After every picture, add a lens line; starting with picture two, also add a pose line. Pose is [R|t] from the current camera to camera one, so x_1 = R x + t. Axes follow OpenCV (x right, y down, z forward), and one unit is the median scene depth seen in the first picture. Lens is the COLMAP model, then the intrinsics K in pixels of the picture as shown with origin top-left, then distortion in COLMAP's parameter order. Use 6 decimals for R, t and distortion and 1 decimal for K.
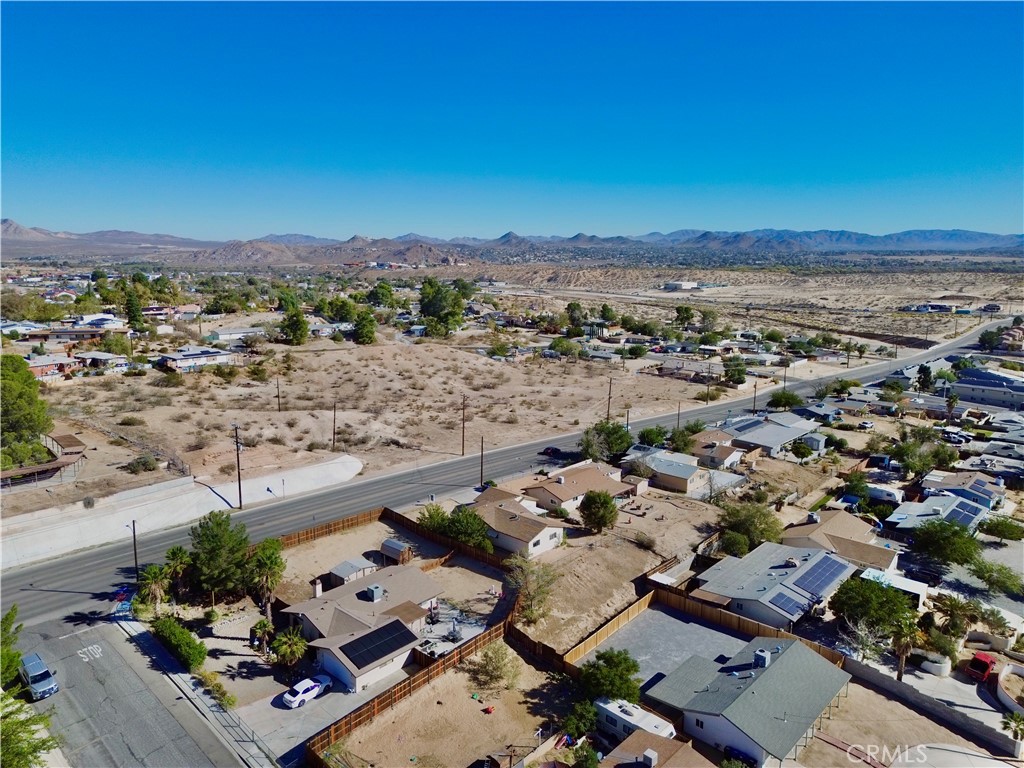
lens RADIAL K [[715.9, 0, 512.0], [0, 715.9, 384.0], [0, 0, 1]] dist [0.108390, -0.145603]
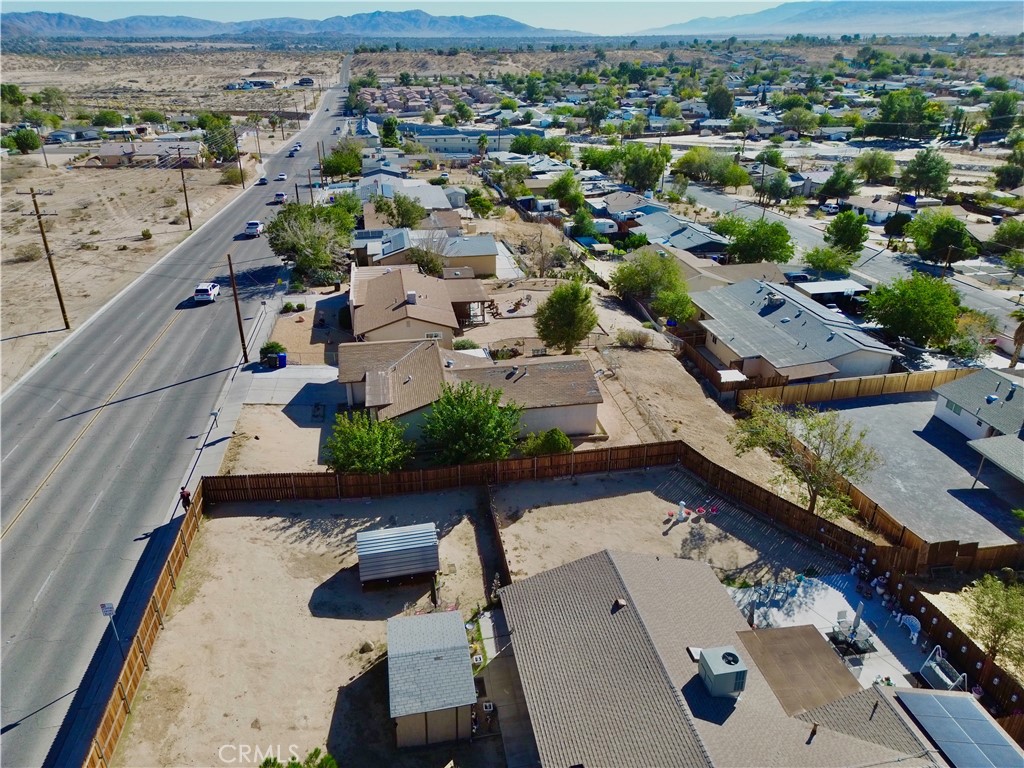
lens RADIAL K [[717.4, 0, 512.0], [0, 717.4, 384.0], [0, 0, 1]] dist [0.073183, -0.068434]
pose [[0.602772, -0.347017, 0.718501, -0.184162], [0.151524, 0.933872, 0.323918, 0.019015], [-0.783394, -0.086379, 0.615494, 0.372271]]
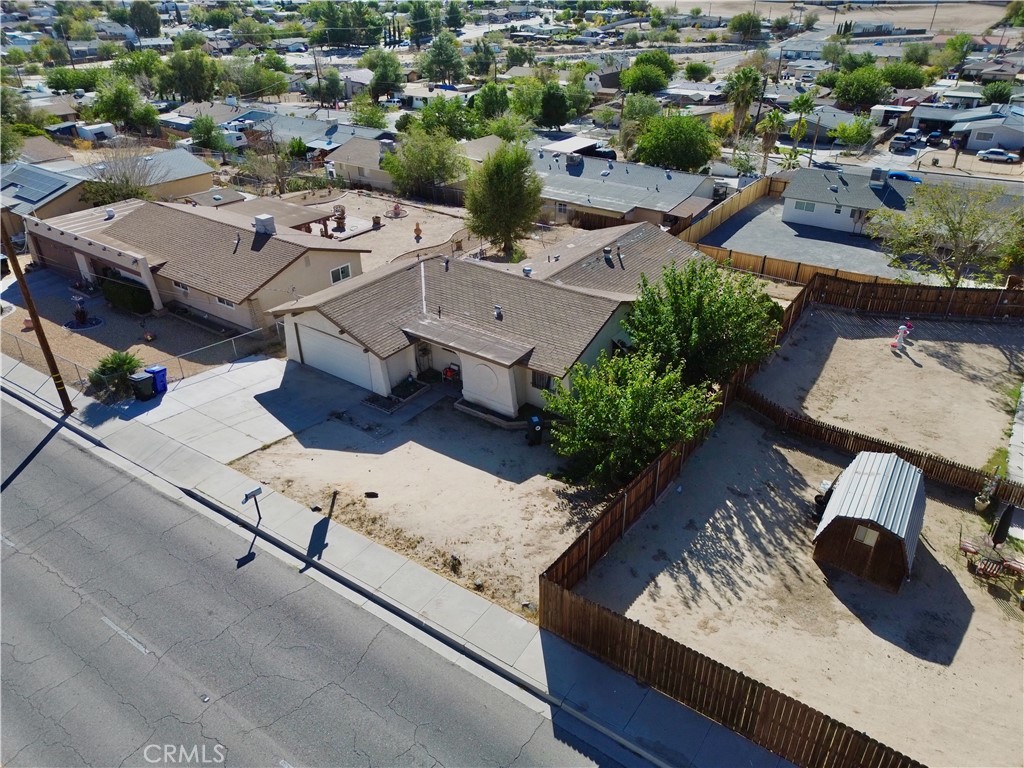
lens RADIAL K [[717.4, 0, 512.0], [0, 717.4, 384.0], [0, 0, 1]] dist [0.073183, -0.068434]
pose [[-0.123749, -0.497705, 0.858473, -0.164832], [0.186088, 0.838135, 0.512738, 0.028260], [-0.974709, 0.223202, -0.011102, 0.562904]]
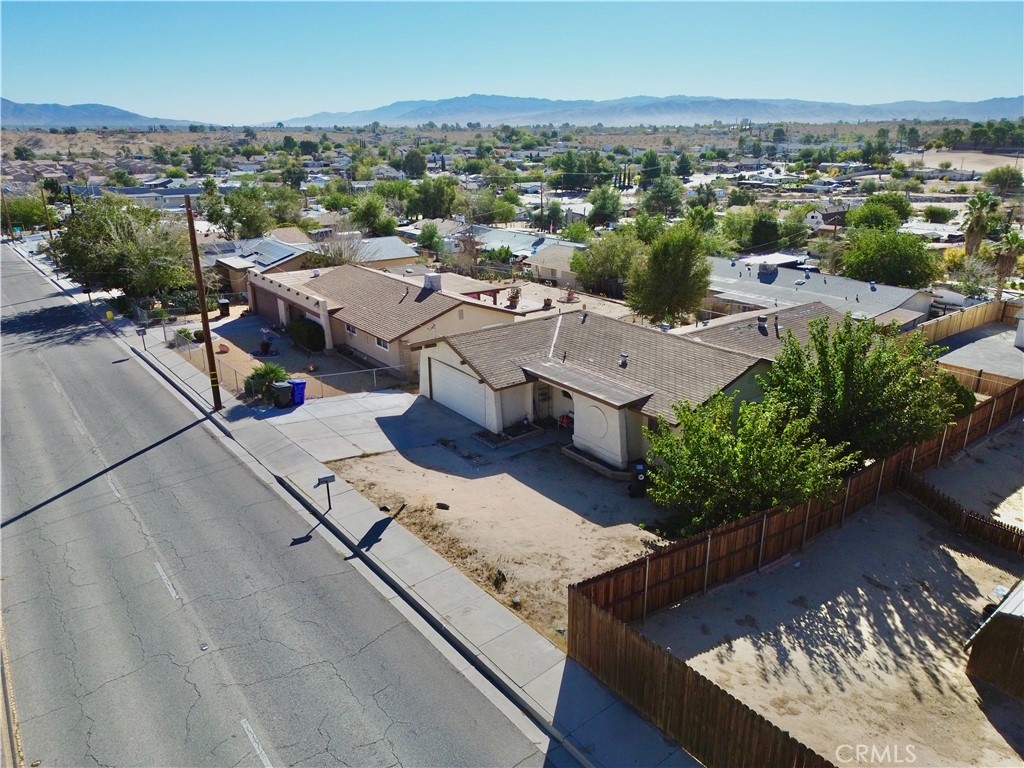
lens RADIAL K [[717.4, 0, 512.0], [0, 717.4, 384.0], [0, 0, 1]] dist [0.073183, -0.068434]
pose [[0.178584, -0.328579, 0.927439, -0.165095], [0.182992, 0.937238, 0.296814, 0.051460], [-0.966758, 0.116708, 0.227504, 0.549621]]
